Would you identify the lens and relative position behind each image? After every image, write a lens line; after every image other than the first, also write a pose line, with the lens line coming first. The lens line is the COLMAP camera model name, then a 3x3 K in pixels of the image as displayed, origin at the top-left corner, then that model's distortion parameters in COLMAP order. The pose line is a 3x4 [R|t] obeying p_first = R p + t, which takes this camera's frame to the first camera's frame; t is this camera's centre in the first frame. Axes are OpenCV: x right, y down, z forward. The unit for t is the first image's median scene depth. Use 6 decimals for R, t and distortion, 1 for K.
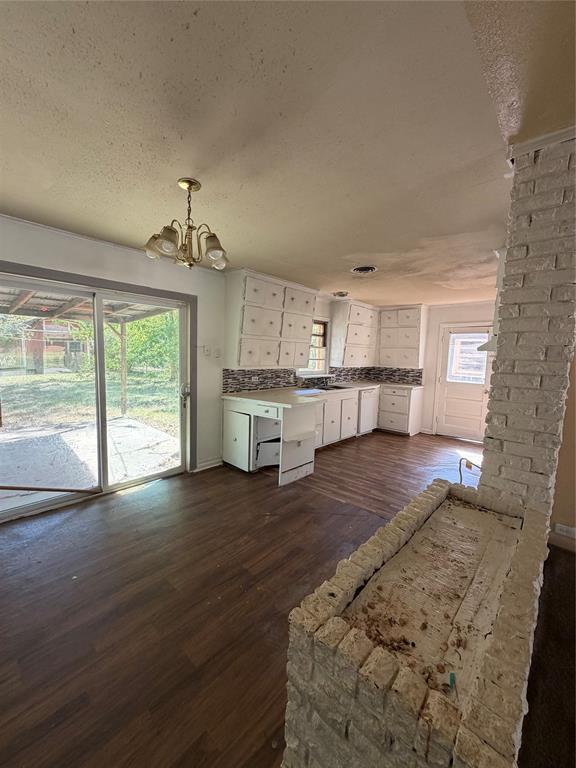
lens RADIAL K [[304.5, 0, 288.0], [0, 304.5, 384.0], [0, 0, 1]] dist [-0.000228, -0.000023]
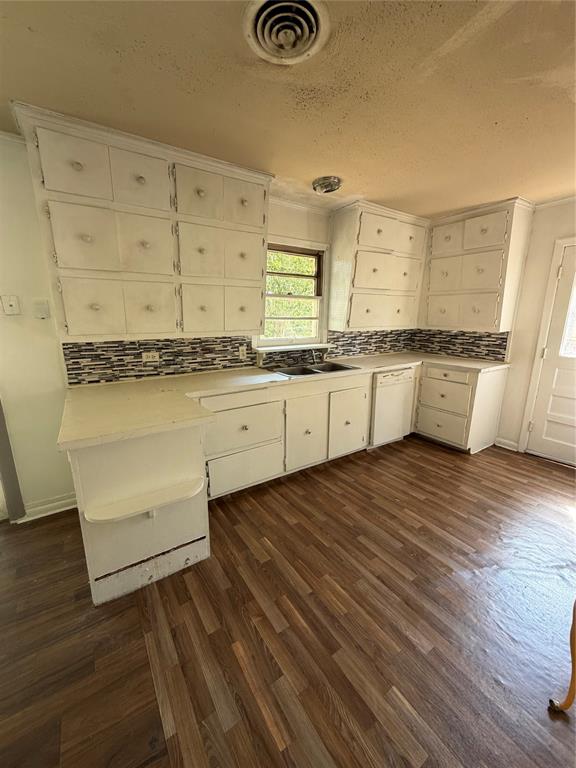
lens RADIAL K [[304.5, 0, 288.0], [0, 304.5, 384.0], [0, 0, 1]] dist [-0.000228, -0.000023]
pose [[0.969891, 0.029766, -0.241713, 0.217383], [0.000825, 0.992095, 0.125484, -0.029311], [0.243537, -0.121906, 0.962200, 0.416821]]
